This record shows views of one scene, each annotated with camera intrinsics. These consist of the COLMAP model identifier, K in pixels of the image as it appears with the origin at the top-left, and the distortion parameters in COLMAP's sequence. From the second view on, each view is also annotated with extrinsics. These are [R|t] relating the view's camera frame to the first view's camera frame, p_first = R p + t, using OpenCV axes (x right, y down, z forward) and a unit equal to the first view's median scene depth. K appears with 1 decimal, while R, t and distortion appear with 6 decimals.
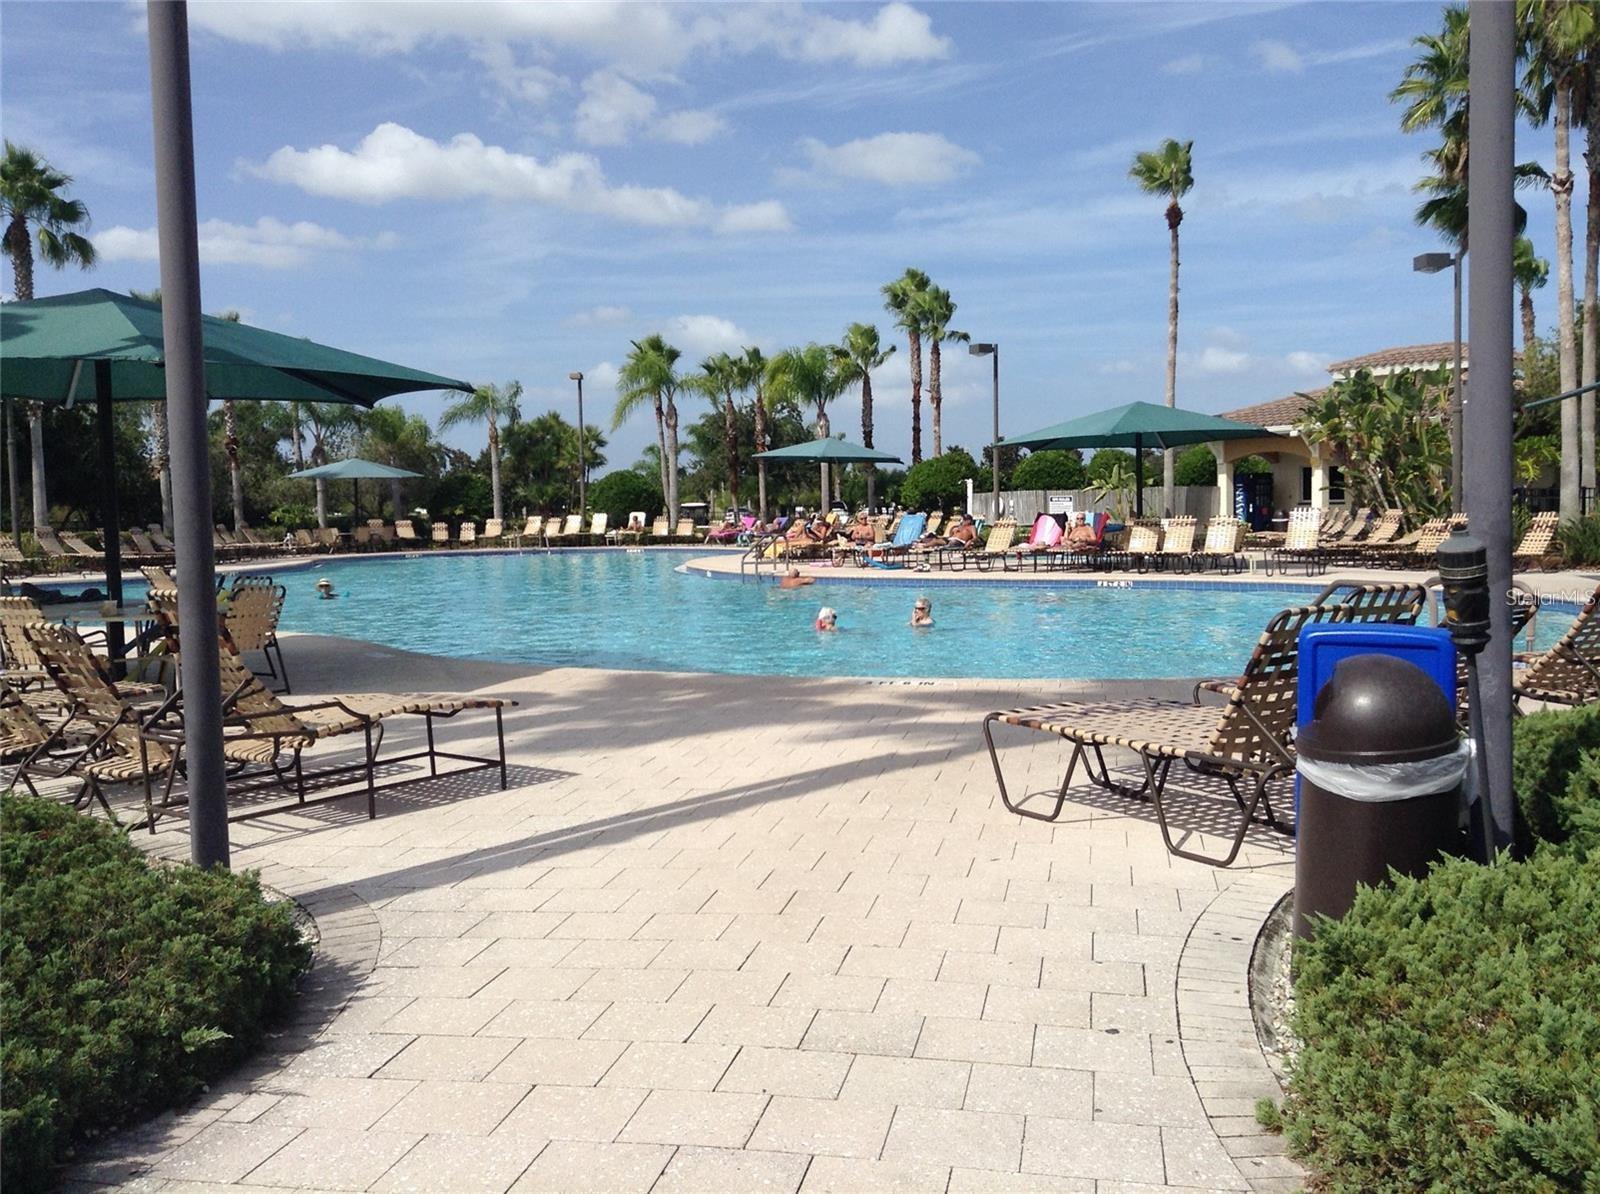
lens RADIAL K [[1488.3, 0, 790.0], [0, 1488.3, 600.5], [0, 0, 1]] dist [0.203172, -0.503433]
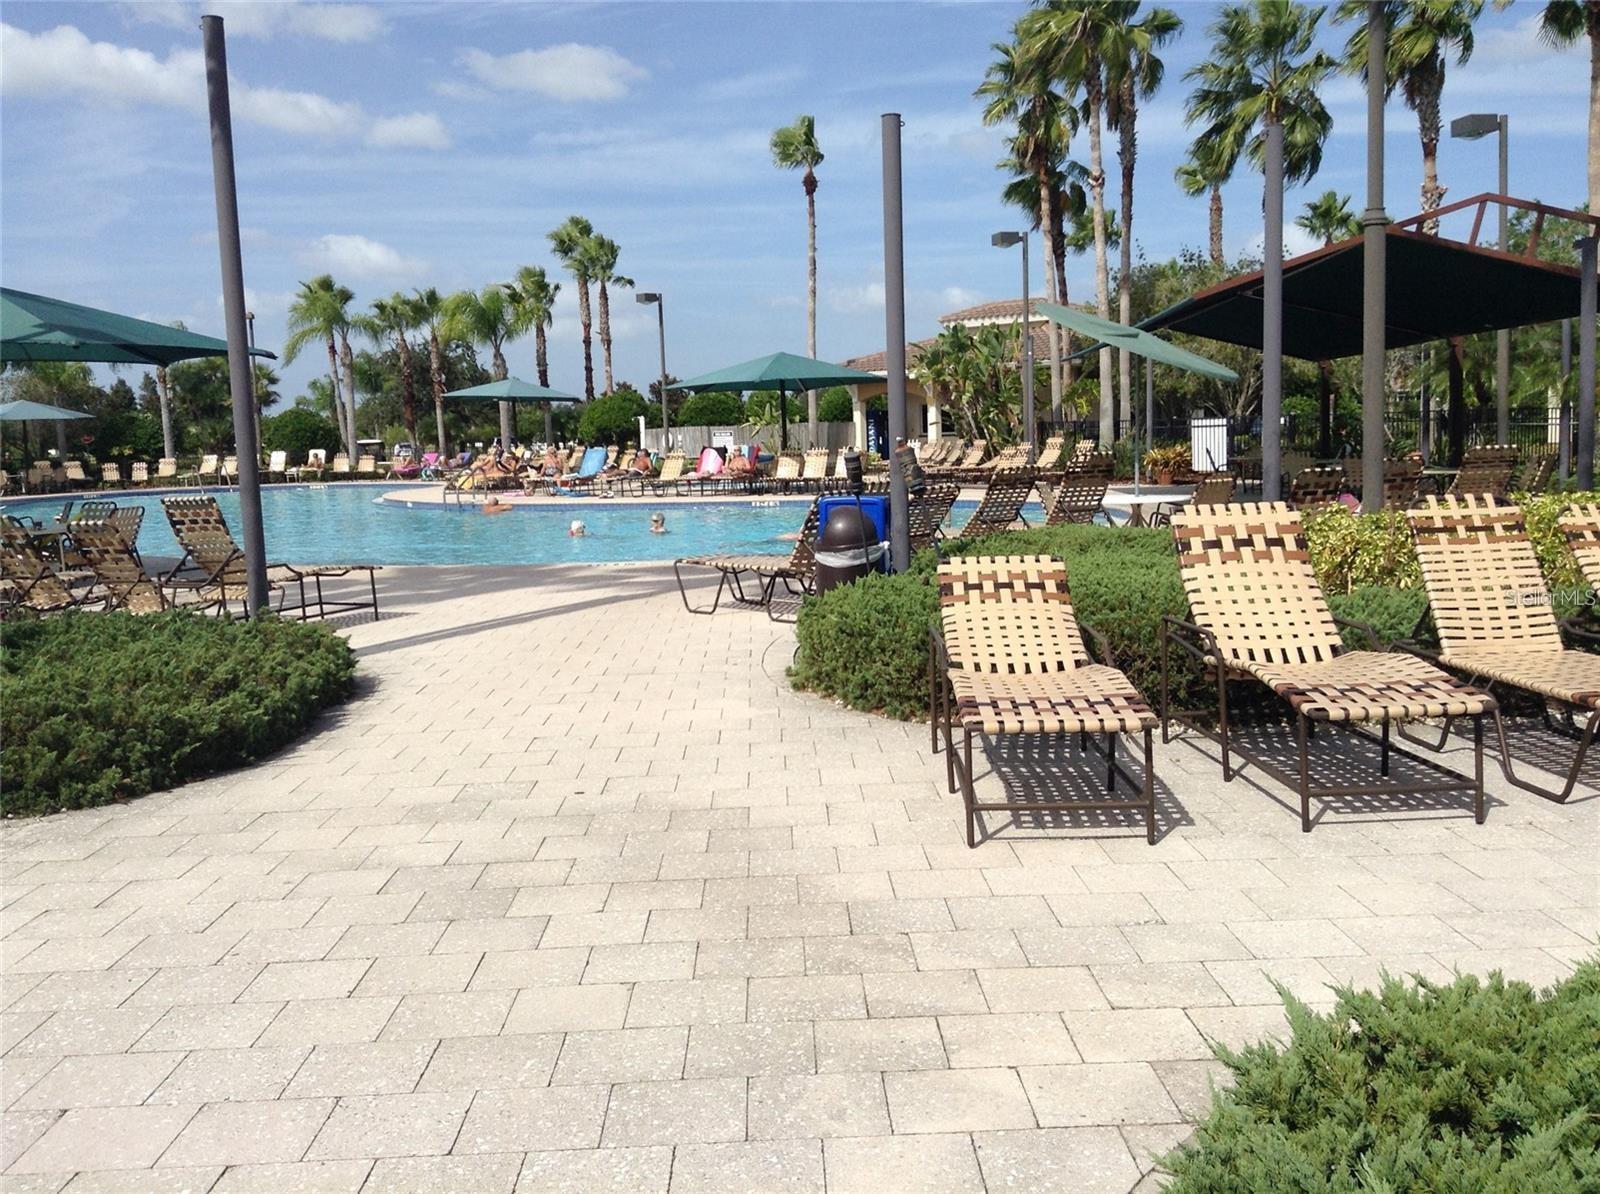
lens RADIAL K [[1488.3, 0, 790.0], [0, 1488.3, 600.5], [0, 0, 1]] dist [0.203172, -0.503433]
pose [[0.975595, -0.037271, 0.216390, -0.018057], [0.027873, 0.998538, 0.046321, 0.006972], [-0.217800, -0.039159, 0.975208, -0.113967]]
